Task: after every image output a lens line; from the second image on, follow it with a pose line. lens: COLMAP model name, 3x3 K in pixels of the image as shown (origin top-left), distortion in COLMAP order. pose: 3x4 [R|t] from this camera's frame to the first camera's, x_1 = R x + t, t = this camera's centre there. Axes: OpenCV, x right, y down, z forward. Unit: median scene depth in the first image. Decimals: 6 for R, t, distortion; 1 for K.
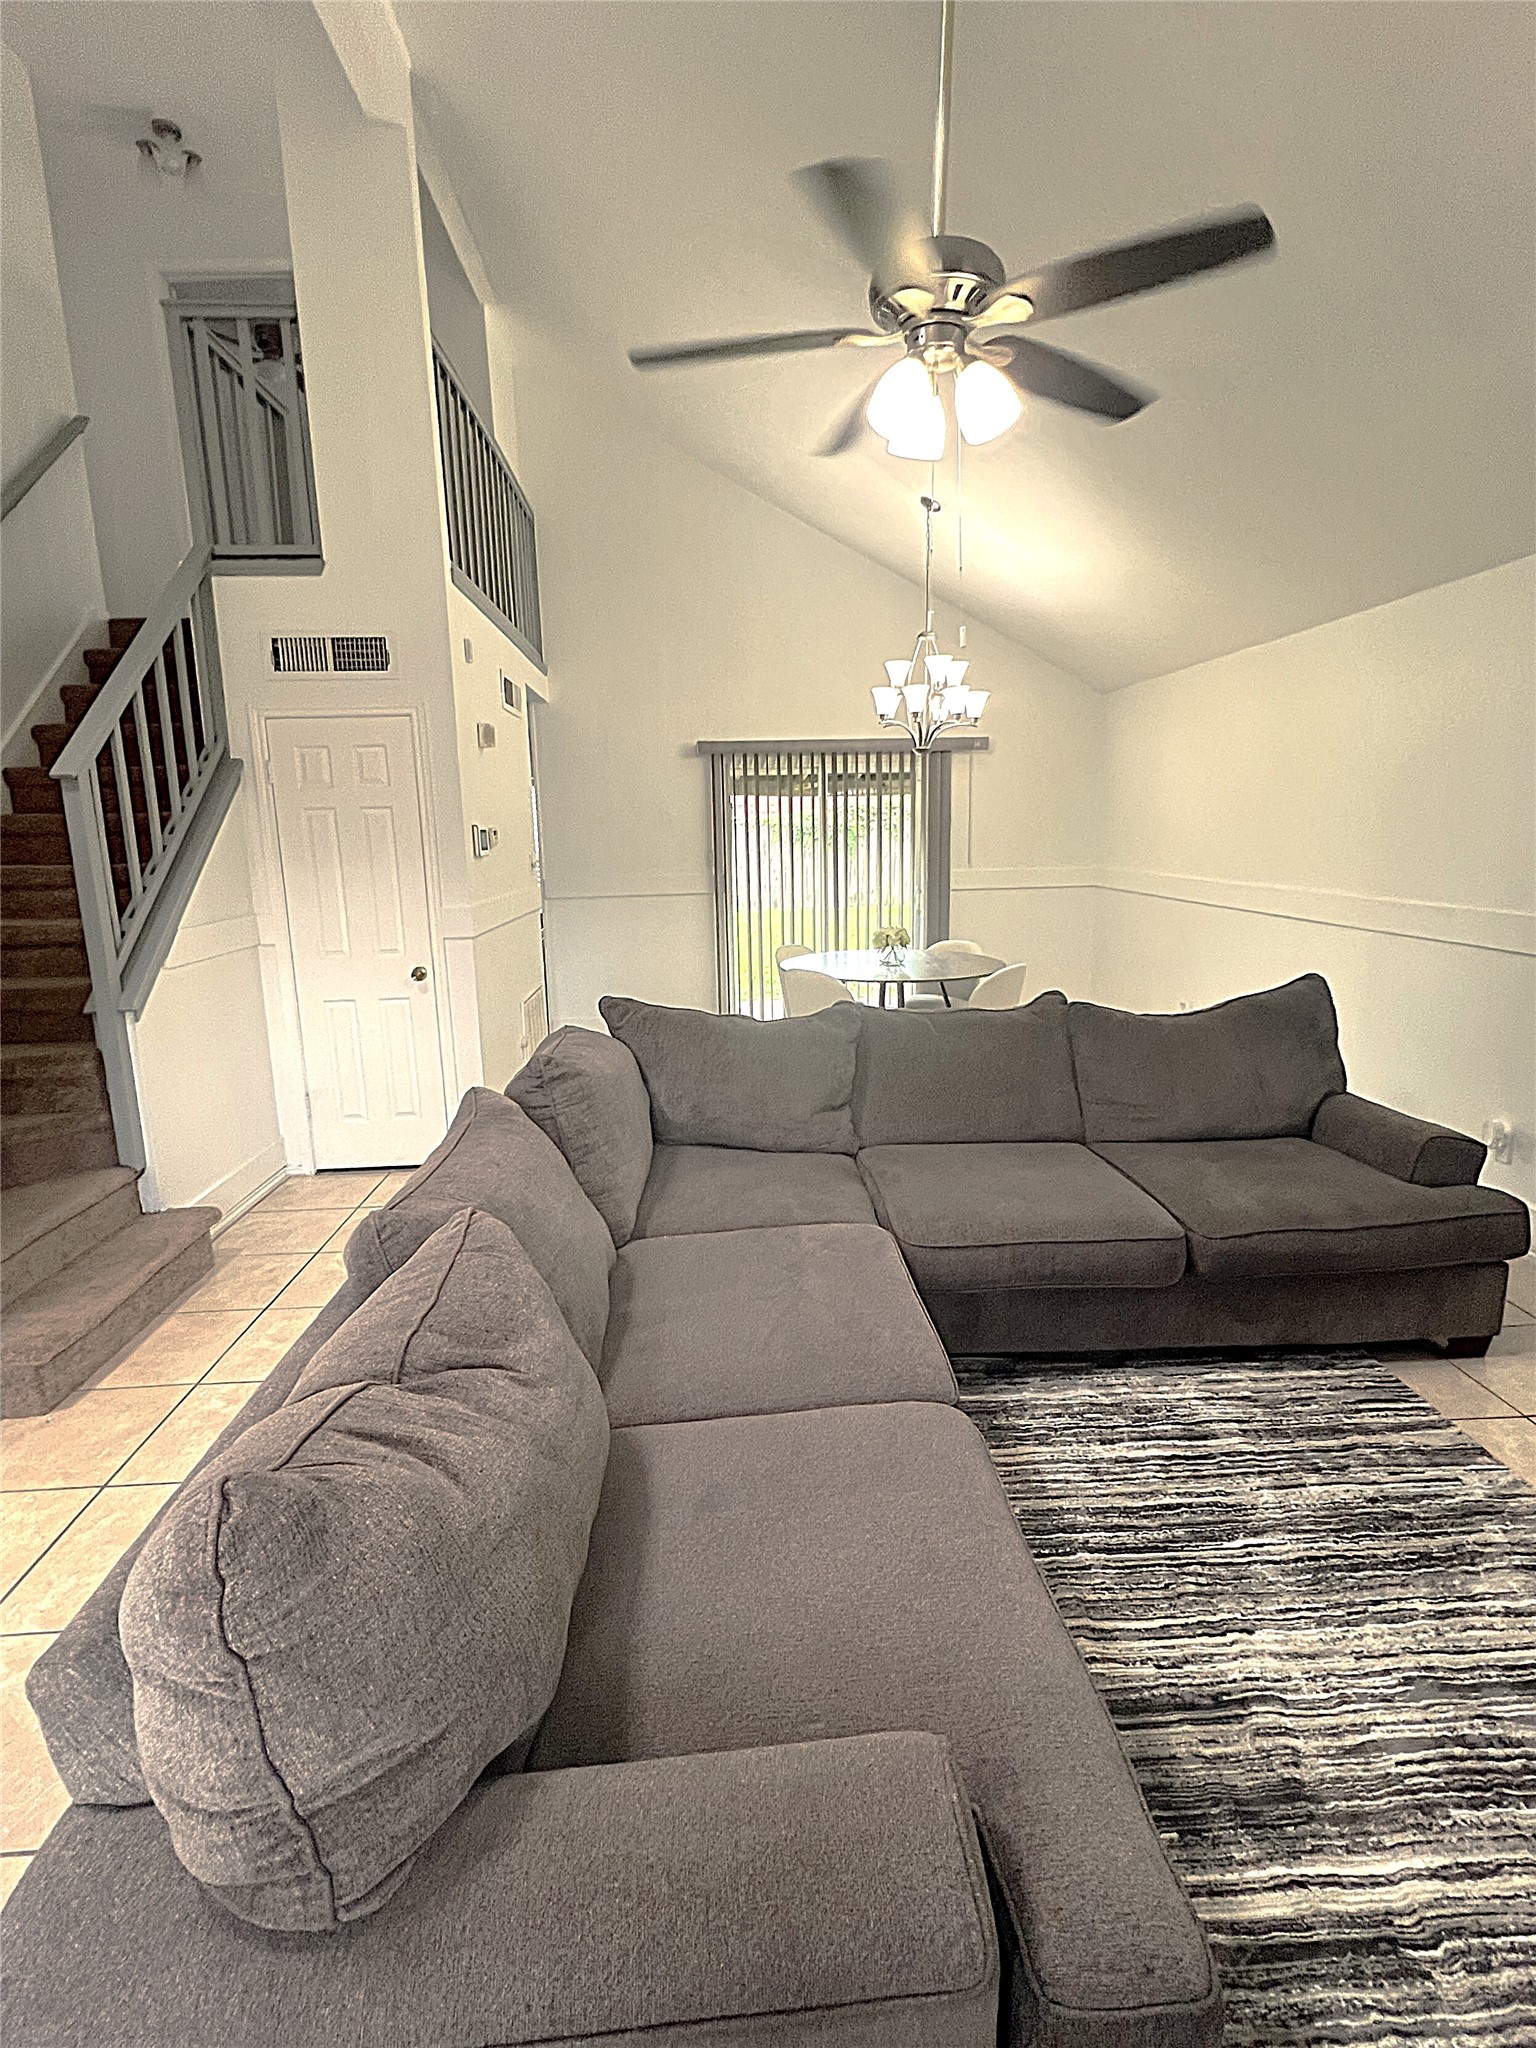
lens RADIAL K [[1006.5, 0, 768.0], [0, 1006.5, 1024.0], [0, 0, 1]] dist [0.000715, 0.000179]
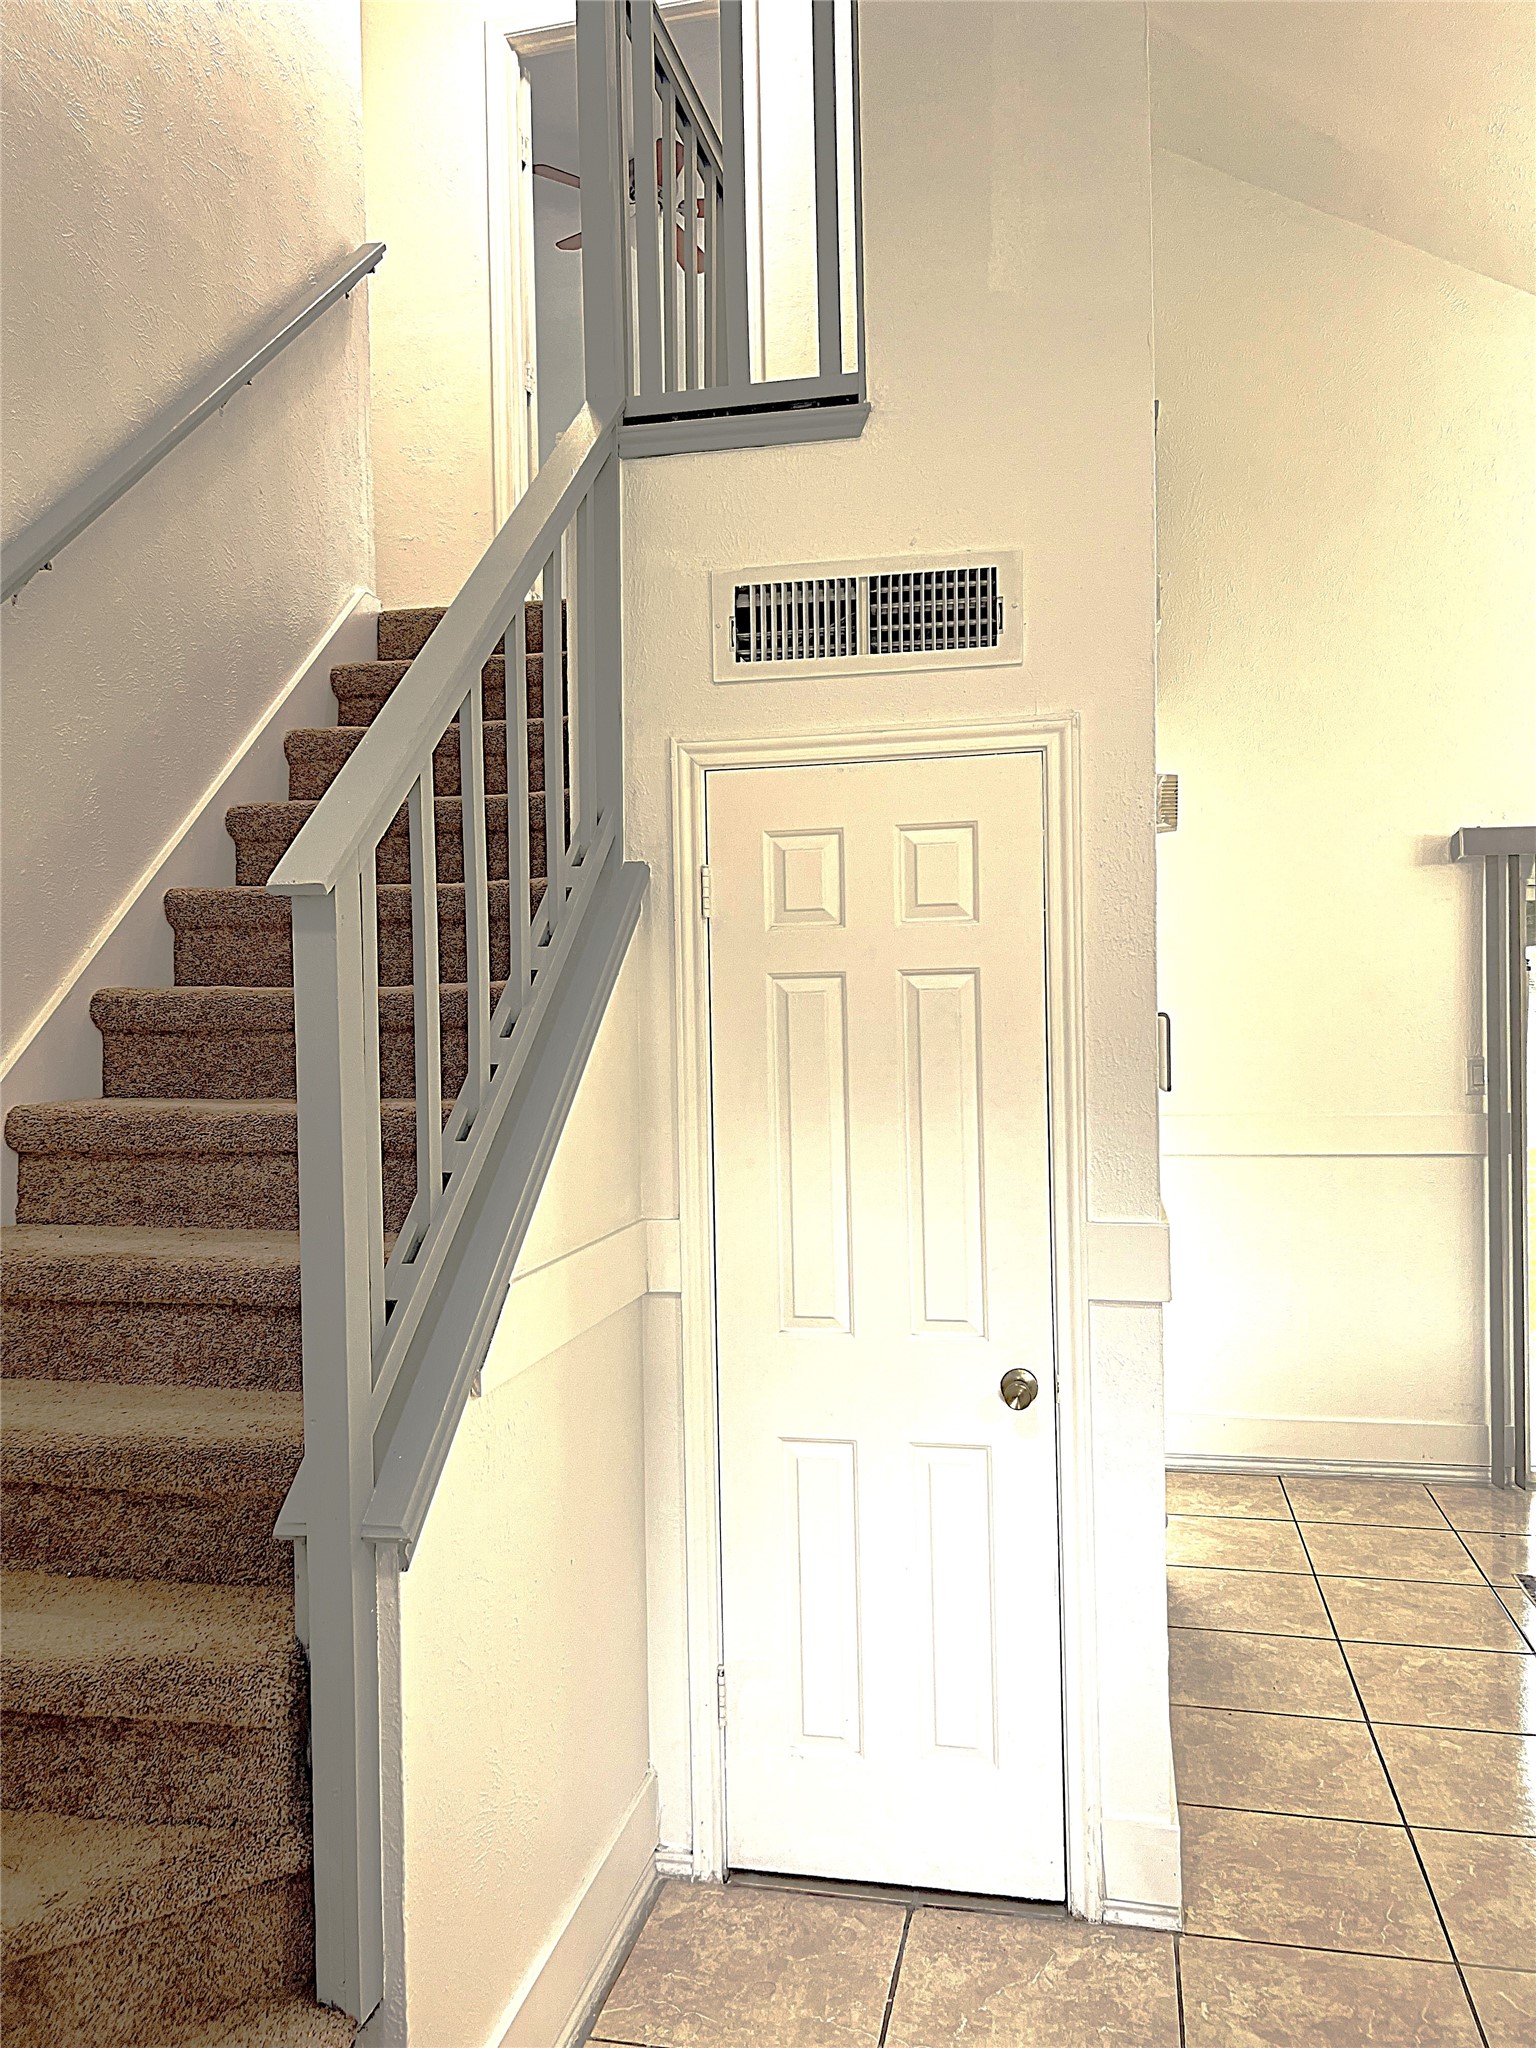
lens RADIAL K [[1562.7, 0, 768.0], [0, 1562.7, 1024.0], [0, 0, 1]] dist [0.092555, -0.093264]
pose [[0.962273, 0.002547, -0.272074, -0.296484], [-0.051296, 0.983723, -0.172212, -0.083032], [0.267207, 0.179672, 0.946741, 0.397767]]
